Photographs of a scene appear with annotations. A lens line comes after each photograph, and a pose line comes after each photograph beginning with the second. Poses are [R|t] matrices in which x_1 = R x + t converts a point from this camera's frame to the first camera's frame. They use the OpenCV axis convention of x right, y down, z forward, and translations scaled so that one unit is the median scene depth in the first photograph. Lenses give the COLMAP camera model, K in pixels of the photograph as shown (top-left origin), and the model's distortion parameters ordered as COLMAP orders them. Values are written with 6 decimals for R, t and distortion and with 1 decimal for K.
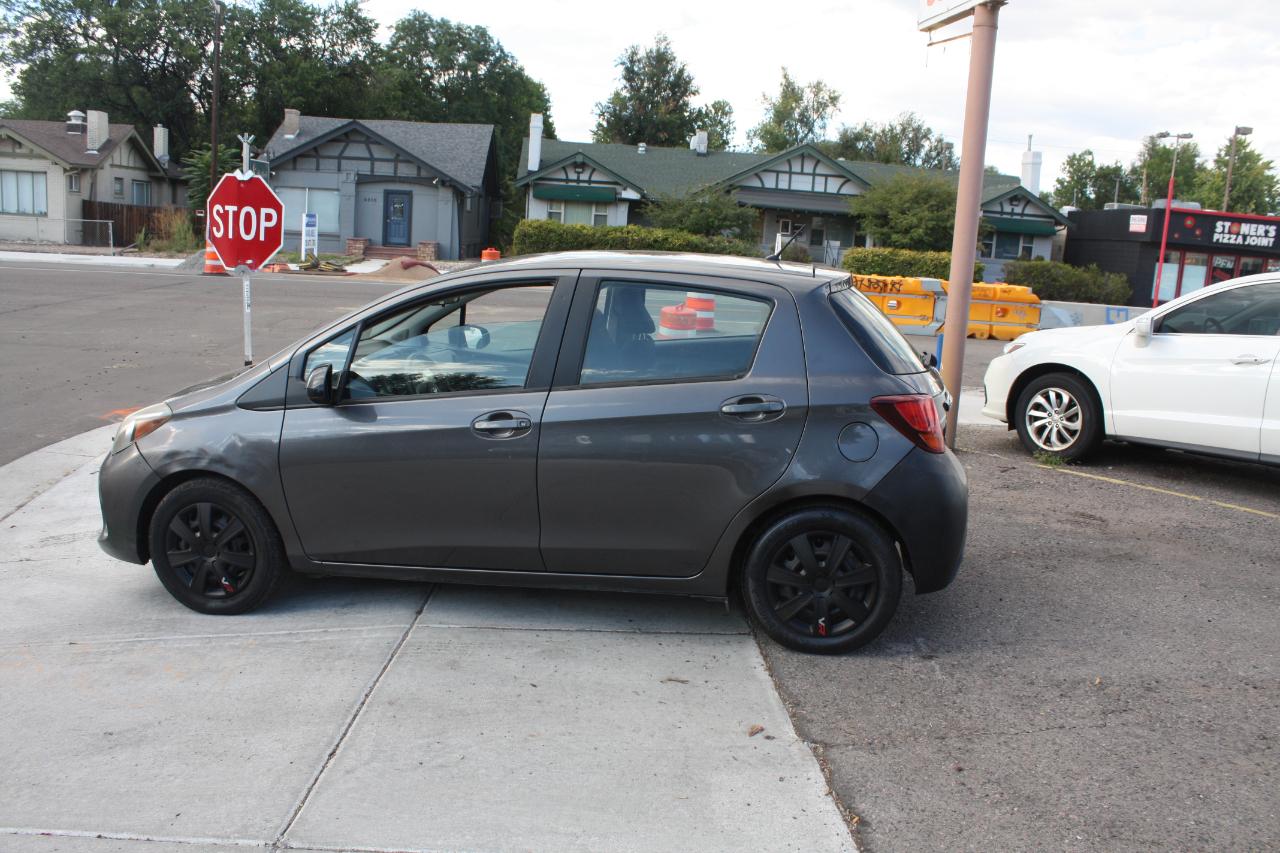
lens RADIAL K [[1075.1, 0, 633.4], [0, 1075.1, 429.6], [0, 0, 1]] dist [-0.169565, 0.156929]
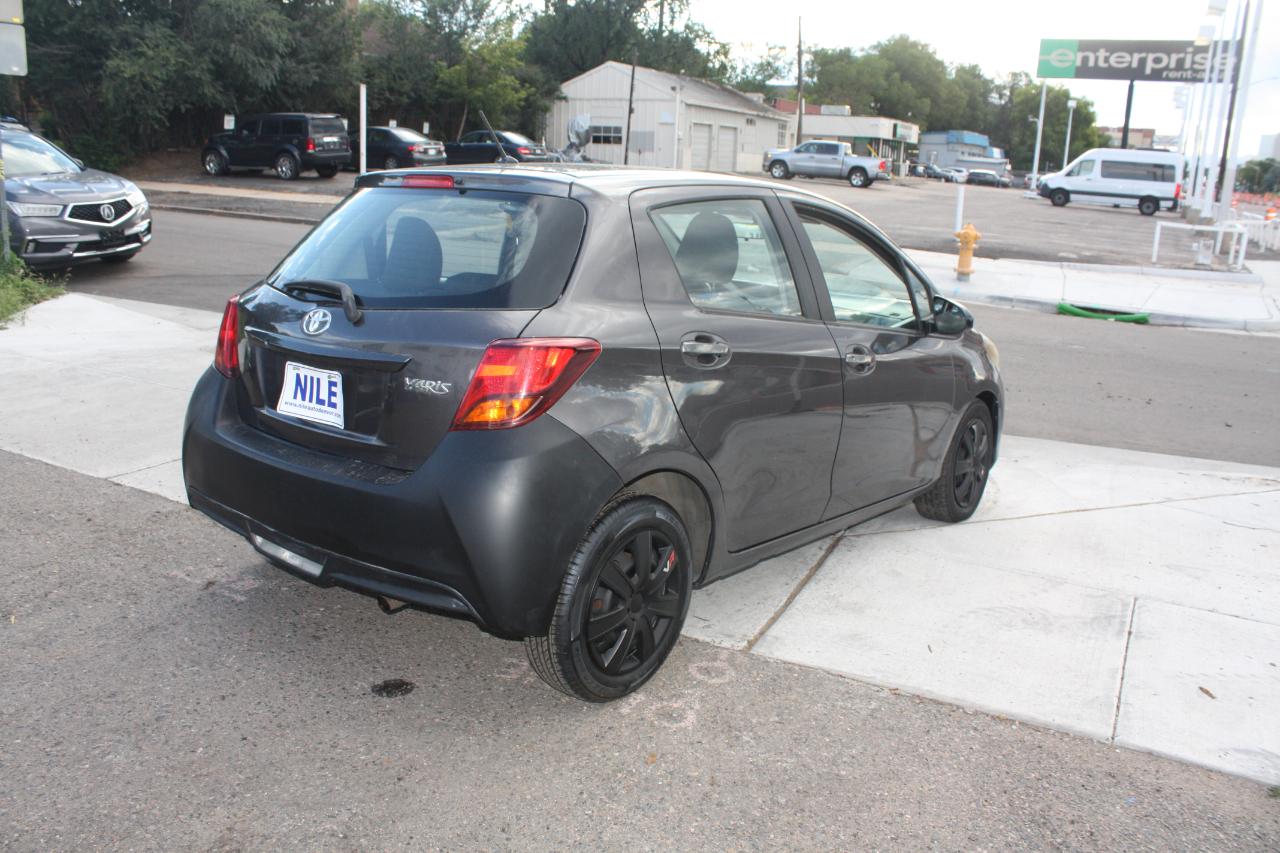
lens RADIAL K [[1069.5, 0, 632.9], [0, 1069.5, 429.1], [0, 0, 1]] dist [-0.169360, 0.155829]
pose [[-0.482840, 0.143456, -0.863878, 0.094524], [-0.227116, 0.932222, 0.281745, -0.026788], [0.845745, 0.332238, -0.417533, 0.180595]]
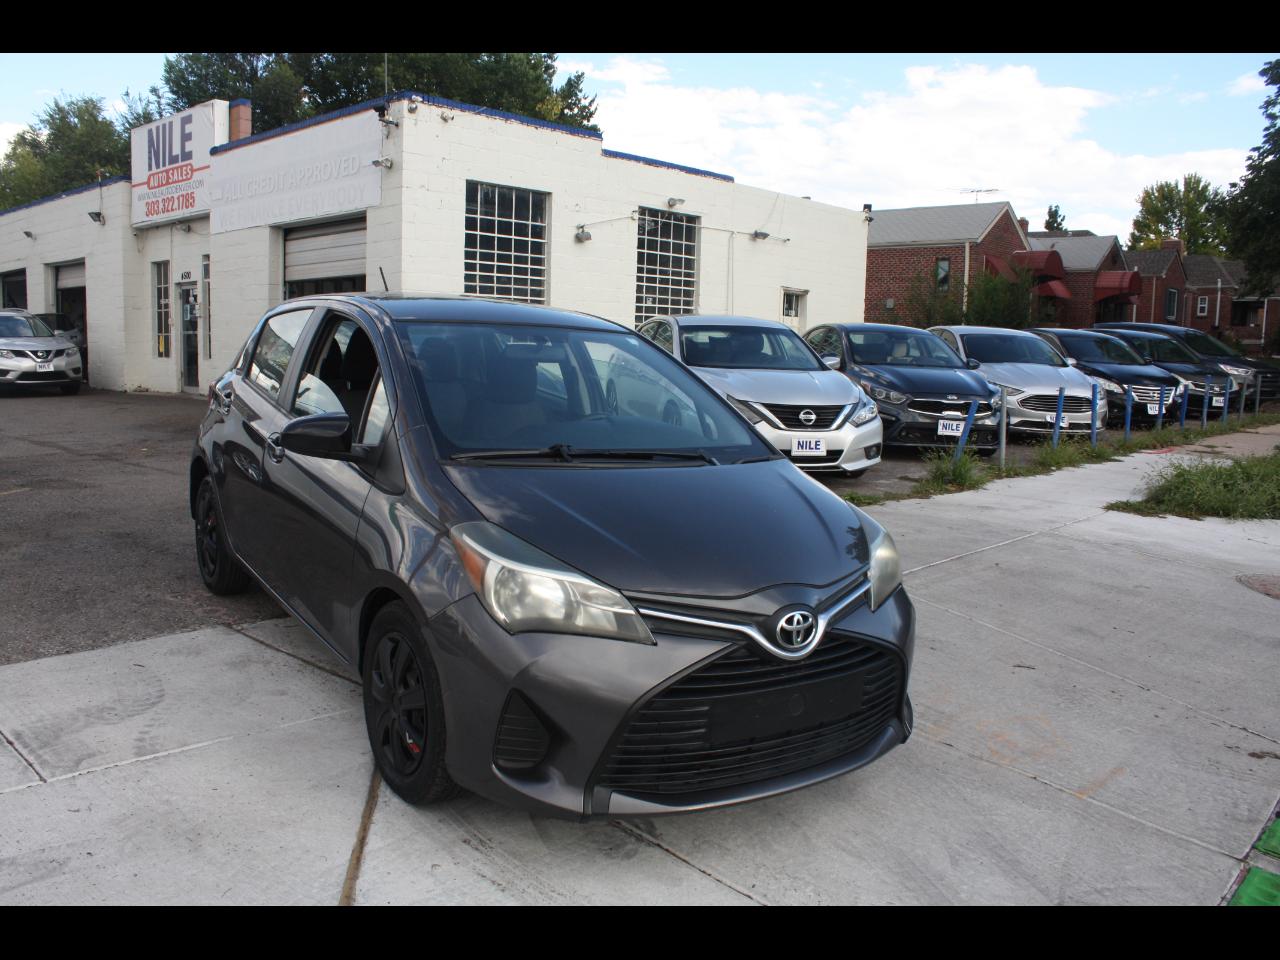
lens RADIAL K [[1068.0, 0, 640.0], [0, 1068.0, 480.0], [0, 0, 1]] dist [-0.124811, 0.118173]
pose [[-0.689906, -0.164751, 0.704902, -0.113002], [0.064796, 0.955795, 0.286807, -0.035950], [-0.720993, 0.243544, -0.648733, 0.199713]]
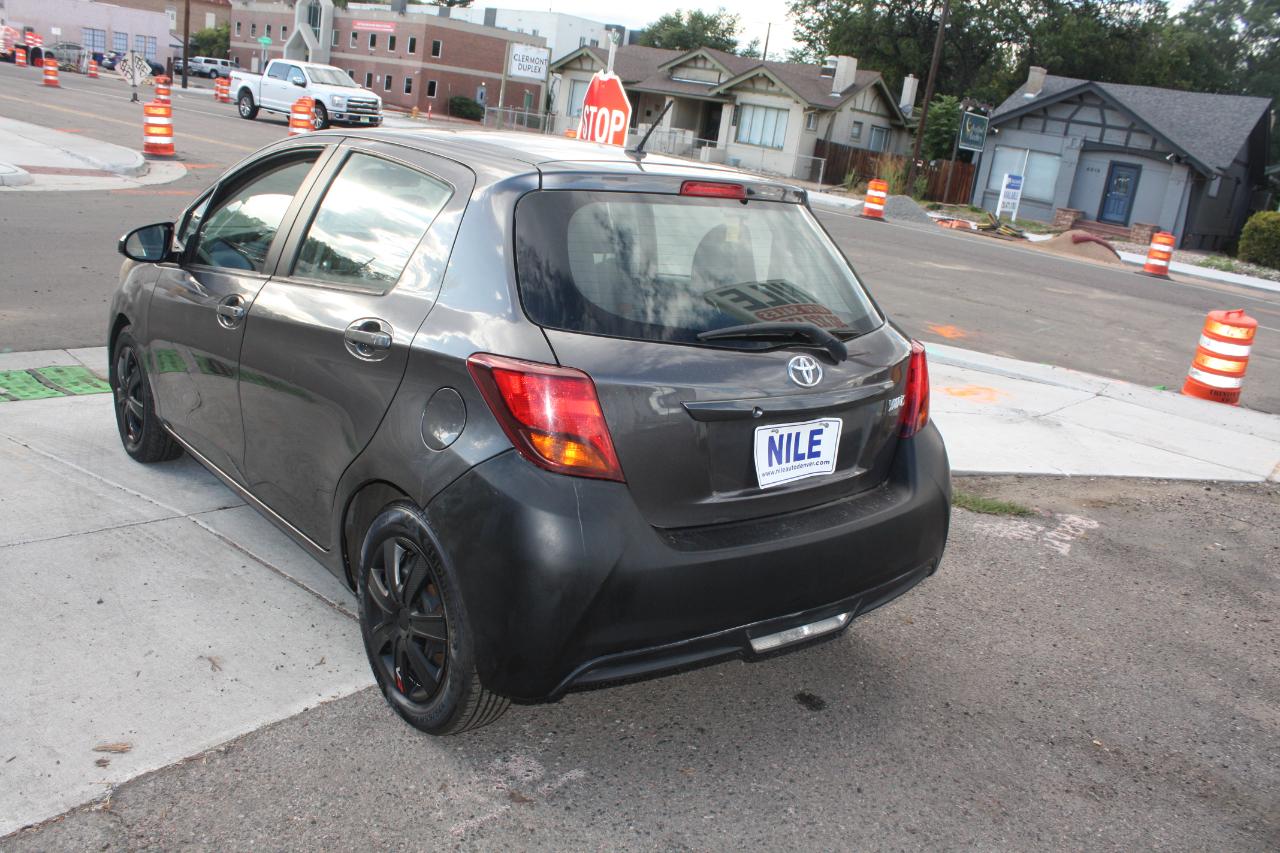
lens RADIAL K [[1075.1, 0, 633.4], [0, 1075.1, 429.6], [0, 0, 1]] dist [-0.169565, 0.156929]
pose [[0.748984, 0.232464, -0.620471, 0.072631], [-0.214015, 0.971117, 0.105494, -0.007698], [0.627073, 0.053776, 0.777102, 0.061579]]
